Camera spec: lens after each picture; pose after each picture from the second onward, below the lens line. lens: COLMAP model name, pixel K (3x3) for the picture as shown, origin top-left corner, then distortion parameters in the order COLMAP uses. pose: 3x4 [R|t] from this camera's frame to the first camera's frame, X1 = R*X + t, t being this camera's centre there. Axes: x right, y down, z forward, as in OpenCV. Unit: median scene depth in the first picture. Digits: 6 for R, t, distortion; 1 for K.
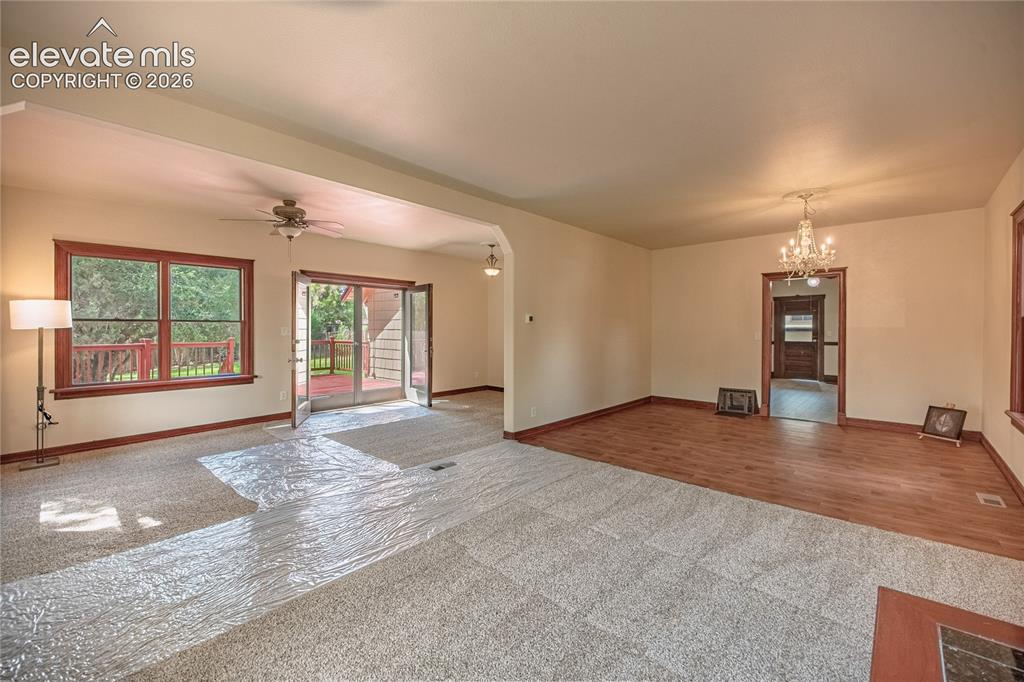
lens RADIAL K [[425.6, 0, 514.9], [0, 425.6, 331.5], [0, 0, 1]] dist [0.020709, -0.000362]
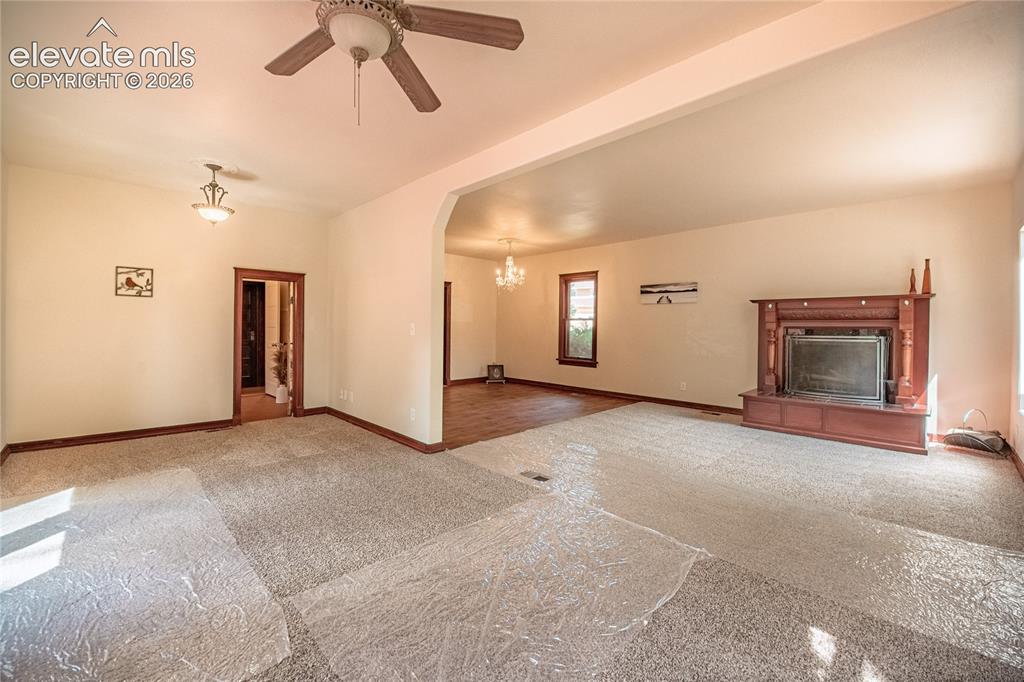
lens RADIAL K [[425.6, 0, 514.9], [0, 425.6, 331.5], [0, 0, 1]] dist [0.020709, -0.000362]
pose [[0.049007, -0.011329, 0.998734, -0.567956], [-0.004334, 0.999924, 0.011556, 0.004999], [-0.998789, -0.004895, 0.048954, 0.544859]]
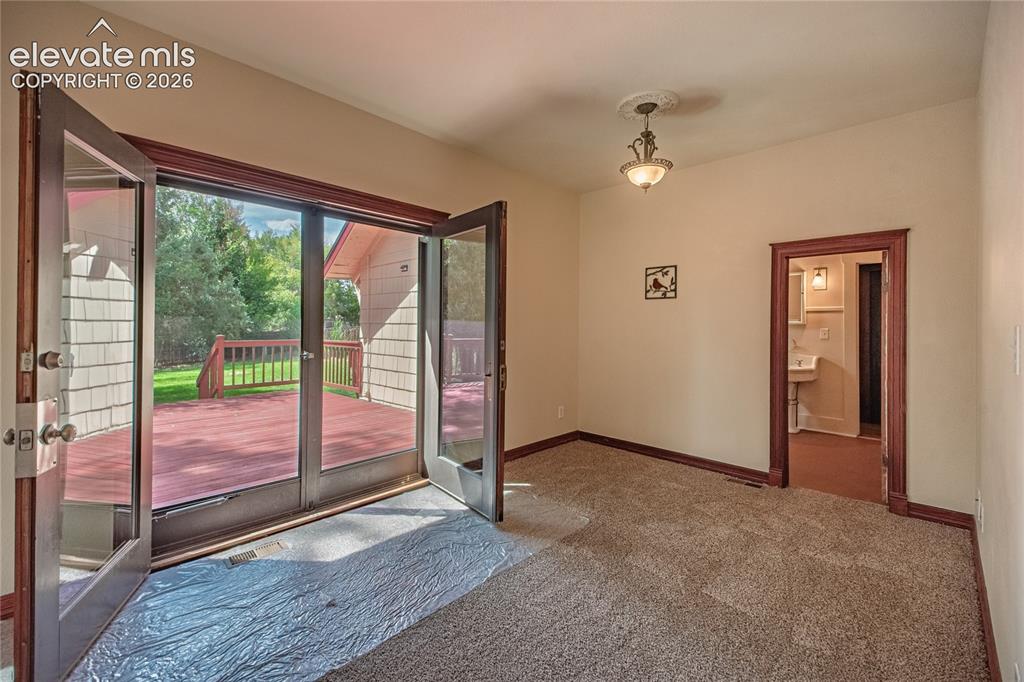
lens RADIAL K [[429.4, 0, 505.5], [0, 429.4, 323.6], [0, 0, 1]] dist [0.011865, -0.015447]
pose [[0.999410, 0.002027, -0.034296, -0.161671], [-0.002404, 0.999937, -0.010969, 0.002478], [0.034271, 0.011045, 0.999352, 0.563066]]
